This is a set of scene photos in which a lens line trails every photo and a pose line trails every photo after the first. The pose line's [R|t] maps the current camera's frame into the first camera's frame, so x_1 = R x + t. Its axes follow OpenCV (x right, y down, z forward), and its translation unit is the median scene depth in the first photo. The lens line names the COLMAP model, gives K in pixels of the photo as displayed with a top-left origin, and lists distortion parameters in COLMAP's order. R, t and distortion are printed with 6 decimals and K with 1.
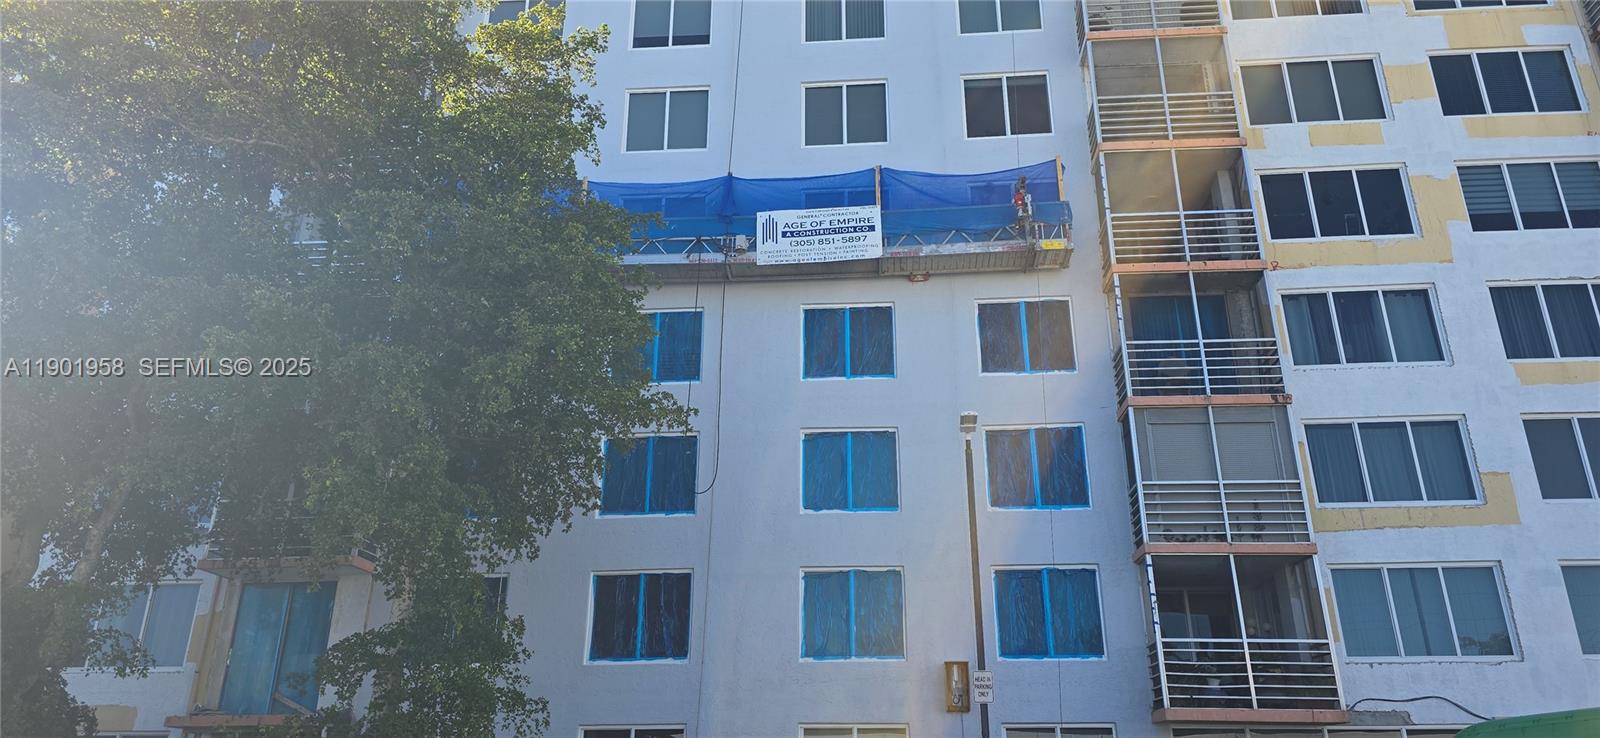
lens RADIAL K [[1071.7, 0, 800.0], [0, 1071.7, 369.0], [0, 0, 1]] dist [-0.002286, -0.002793]
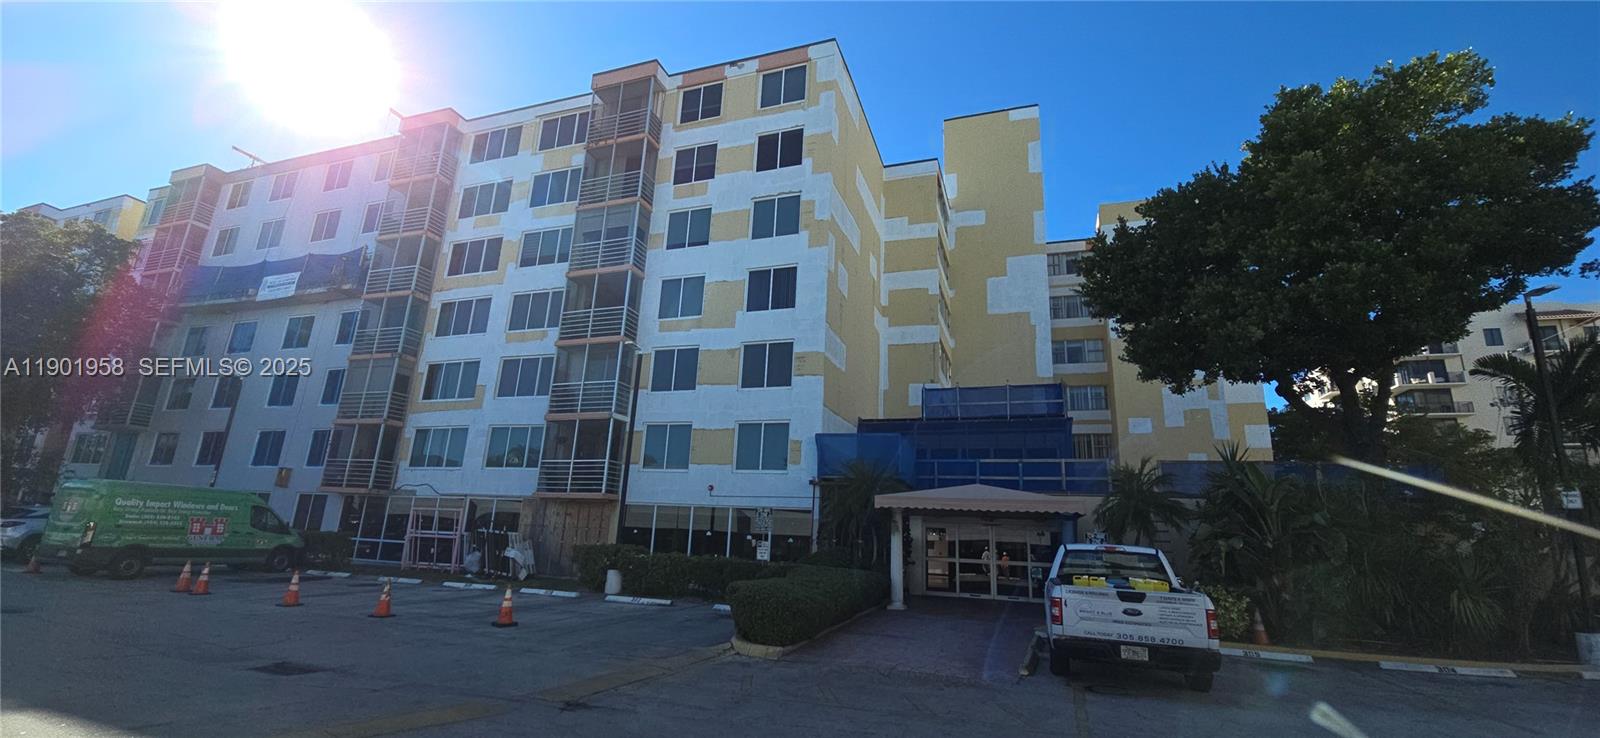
lens RADIAL K [[664.0, 0, 800.0], [0, 664.0, 369.0], [0, 0, 1]] dist [0.000775, 0.000067]
pose [[0.971635, -0.028672, -0.234740, 1.436342], [0.054457, 0.993074, 0.104111, -0.037269], [0.230129, -0.113941, 0.966467, -0.139664]]
